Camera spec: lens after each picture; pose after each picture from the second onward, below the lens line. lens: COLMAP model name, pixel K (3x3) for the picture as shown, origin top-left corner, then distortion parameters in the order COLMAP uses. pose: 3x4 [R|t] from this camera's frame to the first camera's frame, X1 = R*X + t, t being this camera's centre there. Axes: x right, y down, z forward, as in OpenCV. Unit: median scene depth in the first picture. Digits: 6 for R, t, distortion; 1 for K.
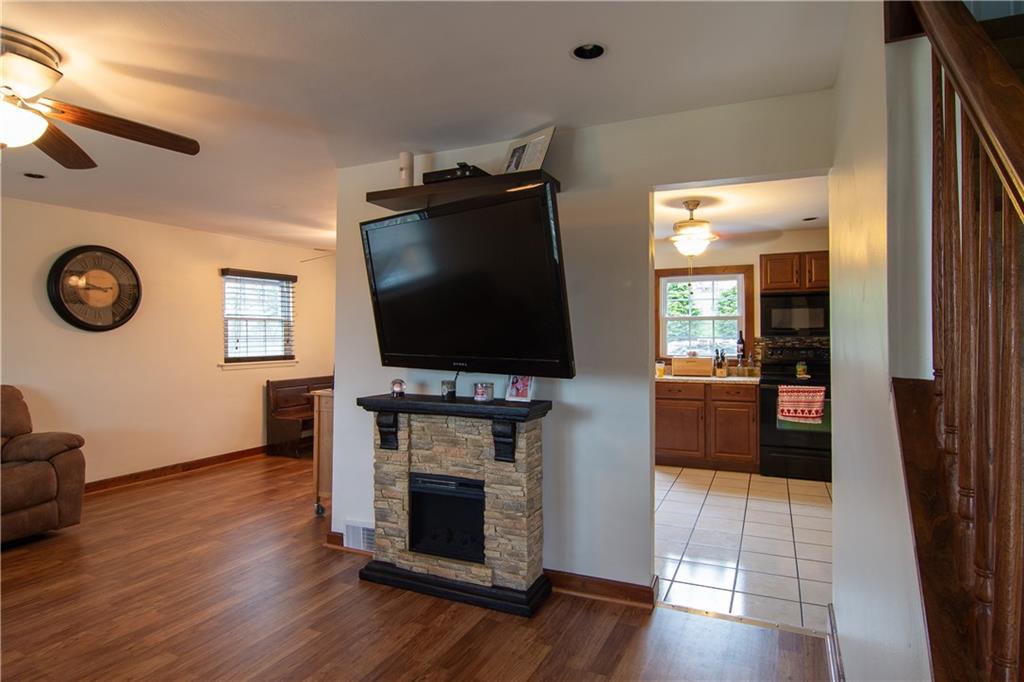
lens RADIAL K [[568.8, 0, 512.9], [0, 568.8, 324.8], [0, 0, 1]] dist [-0.001895, -0.003360]
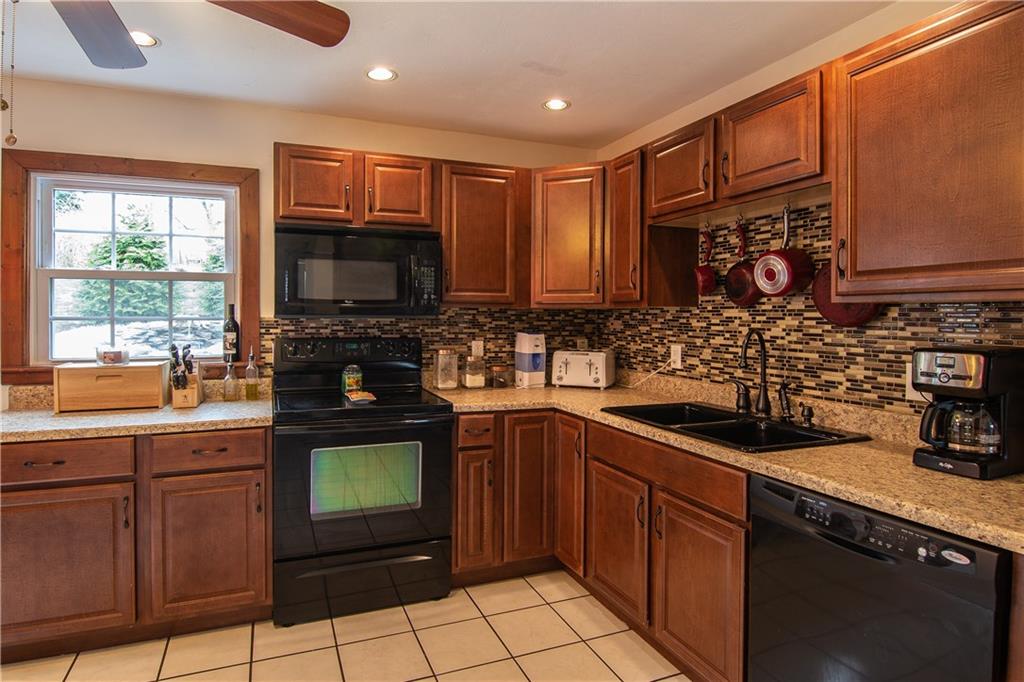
lens RADIAL K [[568.8, 0, 512.9], [0, 568.8, 324.8], [0, 0, 1]] dist [-0.001895, -0.003360]
pose [[0.674735, -0.007309, 0.738024, 0.213585], [-0.020242, 0.999392, 0.028404, 0.009720], [-0.737783, -0.034104, 0.674176, 0.517439]]
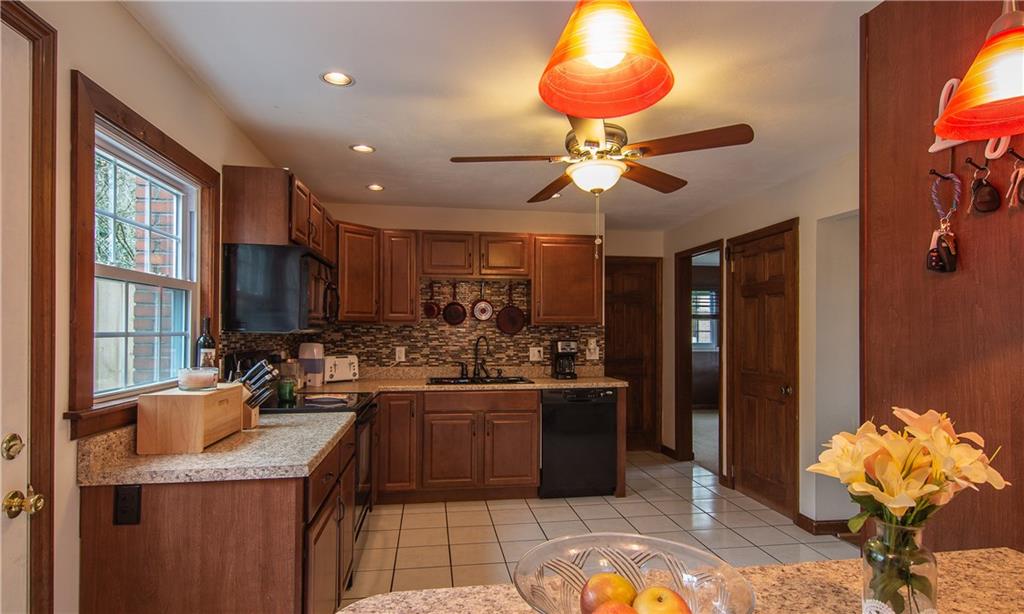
lens RADIAL K [[537.3, 0, 509.5], [0, 537.3, 324.8], [0, 0, 1]] dist [0.000915, 0.000467]
pose [[-0.561077, 0.008588, 0.827719, -0.047988], [-0.019139, 0.999544, -0.023344, 0.020875], [-0.827543, -0.028940, -0.560657, 1.033936]]
